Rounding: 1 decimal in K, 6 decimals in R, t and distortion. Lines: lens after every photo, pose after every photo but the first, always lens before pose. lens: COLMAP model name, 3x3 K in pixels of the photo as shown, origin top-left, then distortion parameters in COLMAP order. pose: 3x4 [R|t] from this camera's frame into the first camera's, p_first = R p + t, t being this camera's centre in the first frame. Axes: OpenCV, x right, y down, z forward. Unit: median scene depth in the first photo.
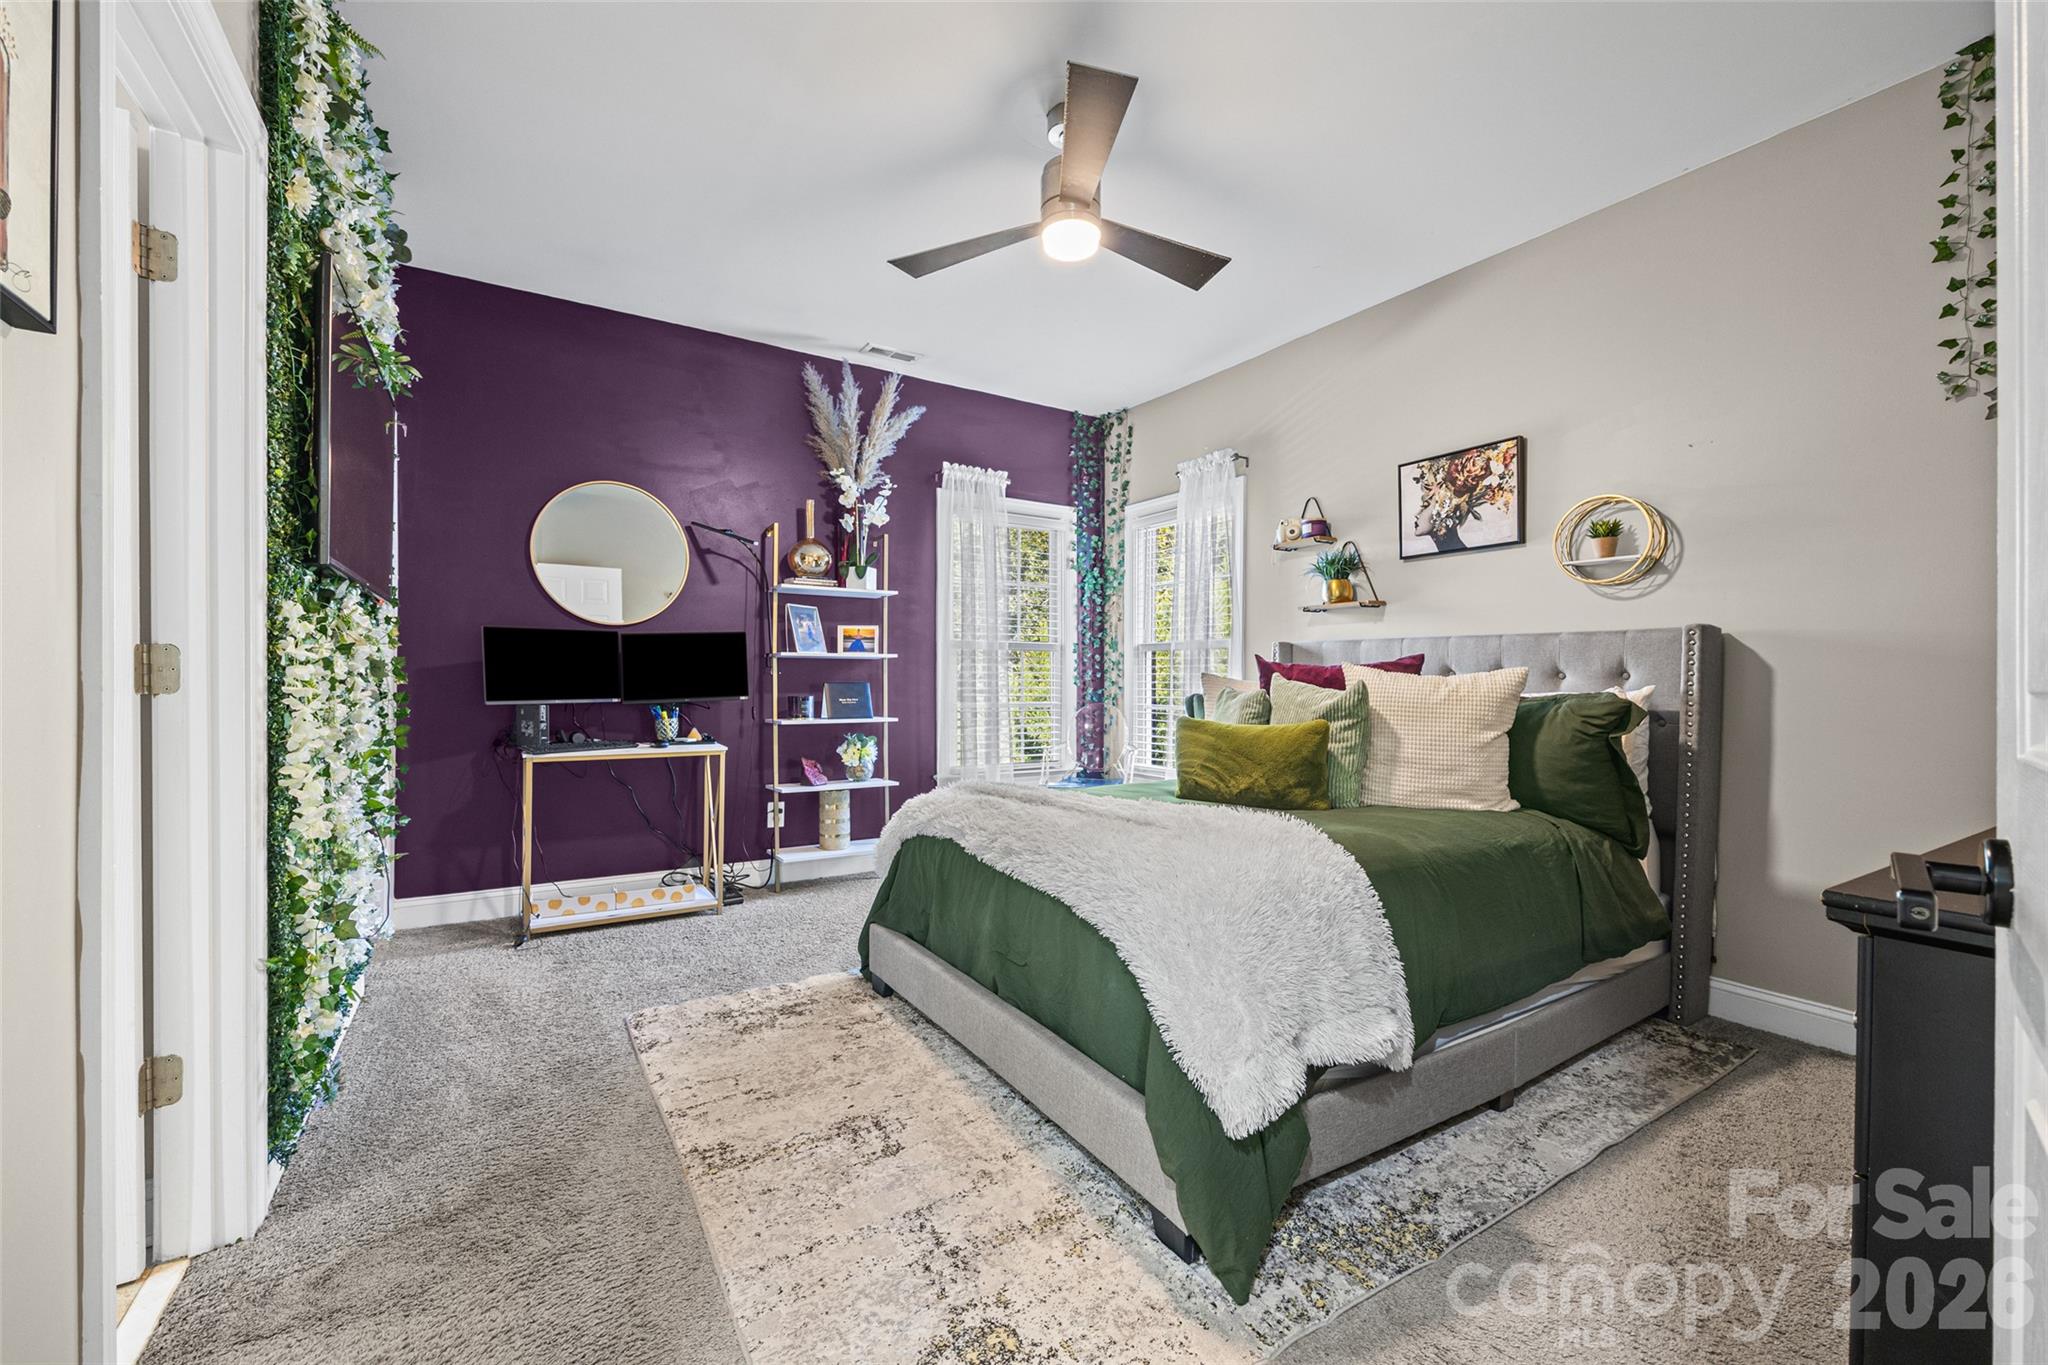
lens RADIAL K [[830.5, 0, 1026.9], [0, 830.5, 690.8], [0, 0, 1]] dist [-0.001164, -0.000353]
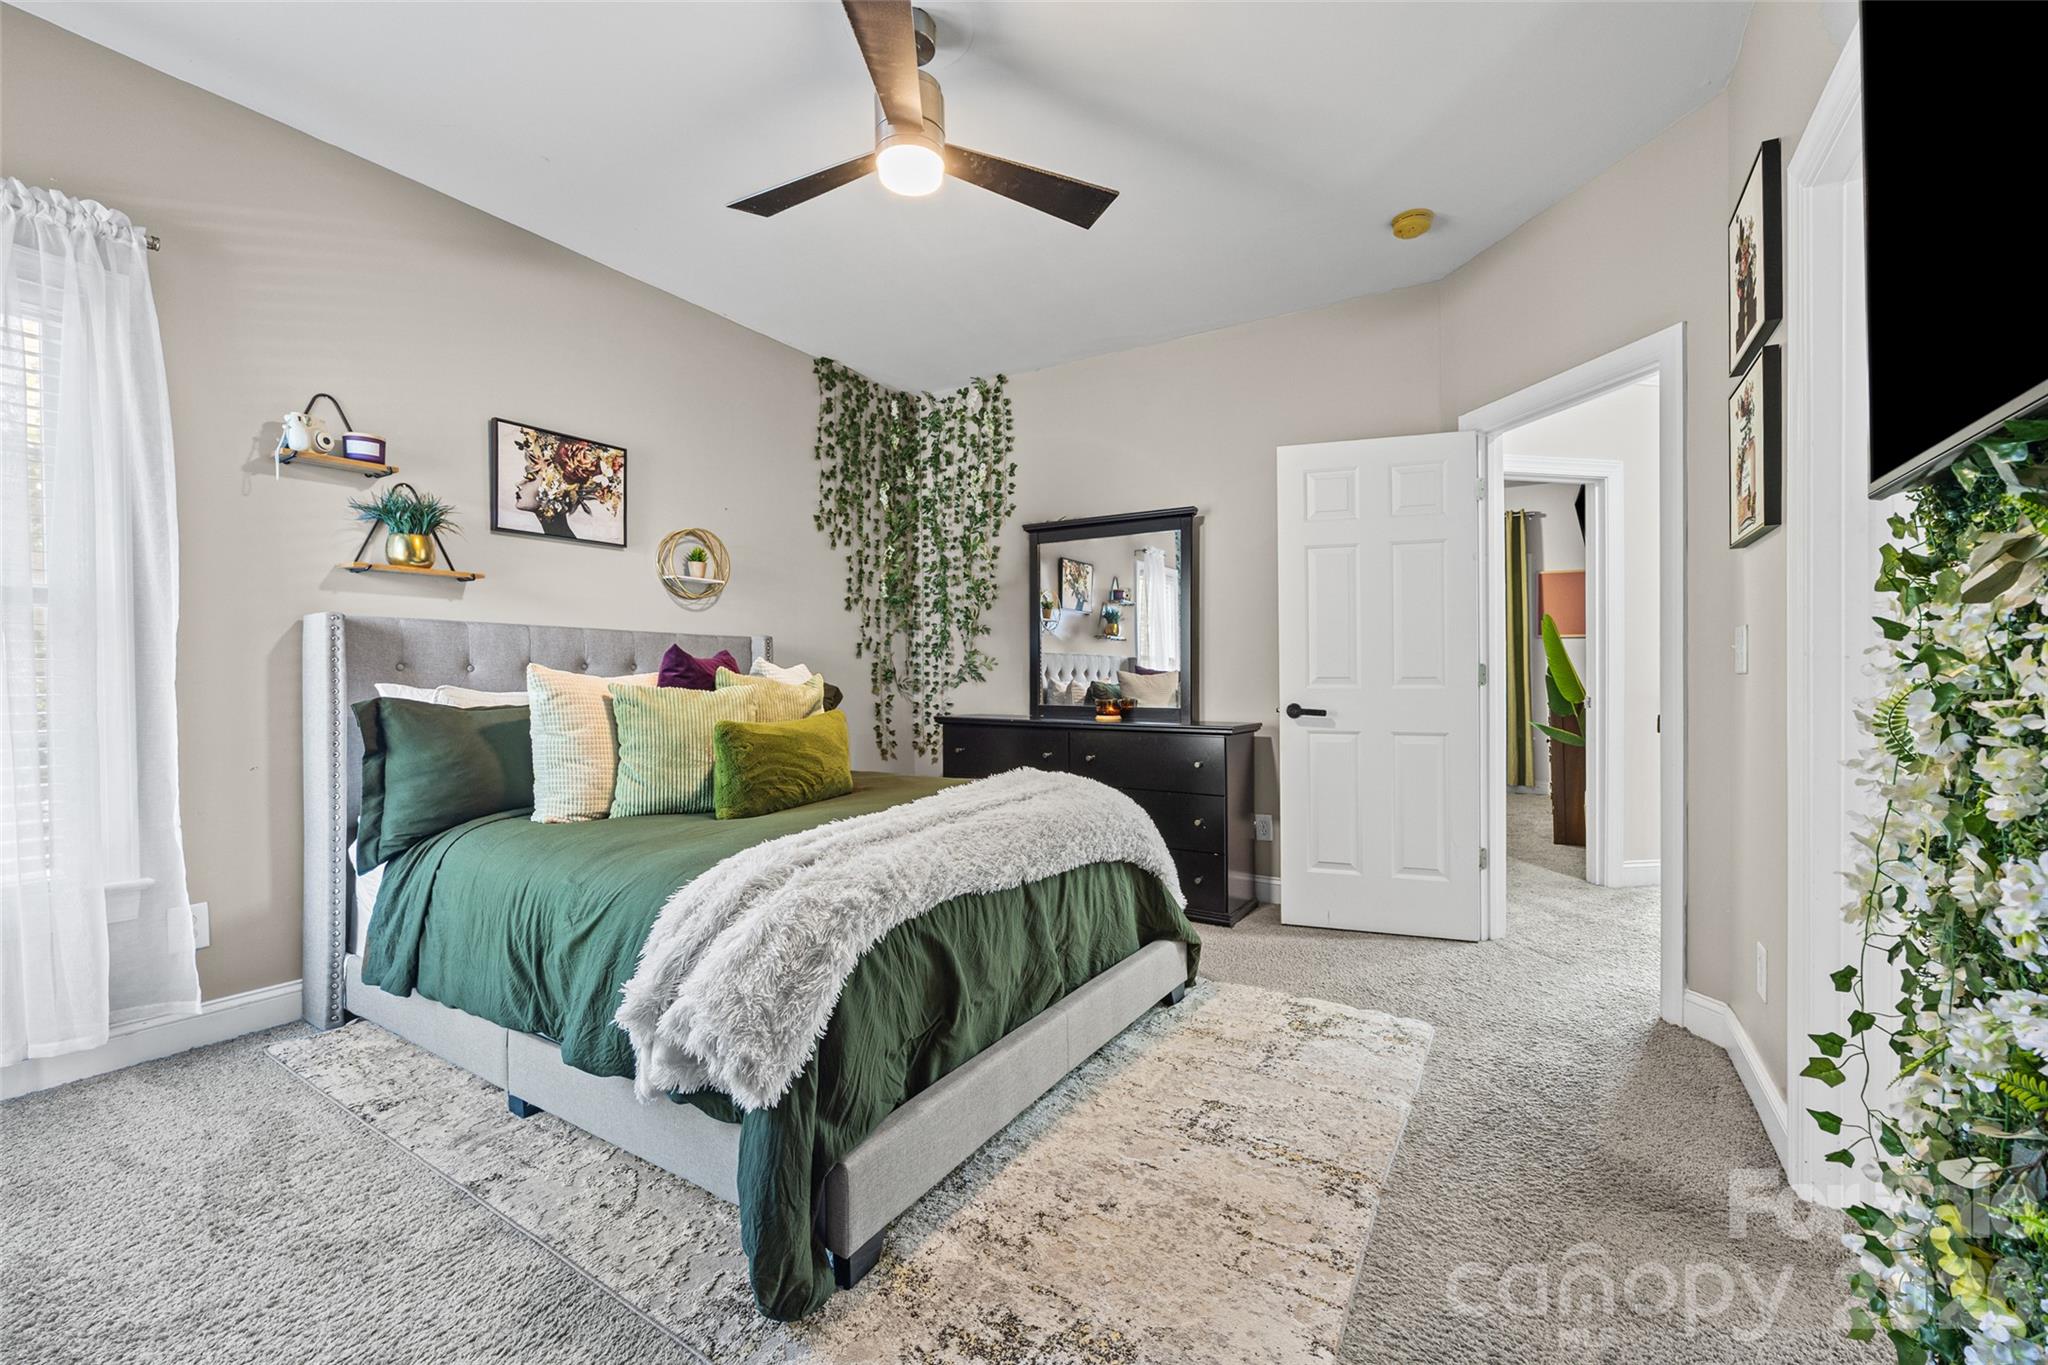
lens RADIAL K [[830.5, 0, 1030.3], [0, 830.5, 669.6], [0, 0, 1]] dist [-0.001164, -0.000353]
pose [[-0.441034, -0.000394, 0.897490, -0.592273], [0.009846, 0.999938, 0.005277, -0.017430], [-0.897437, 0.011165, -0.441002, 0.964688]]
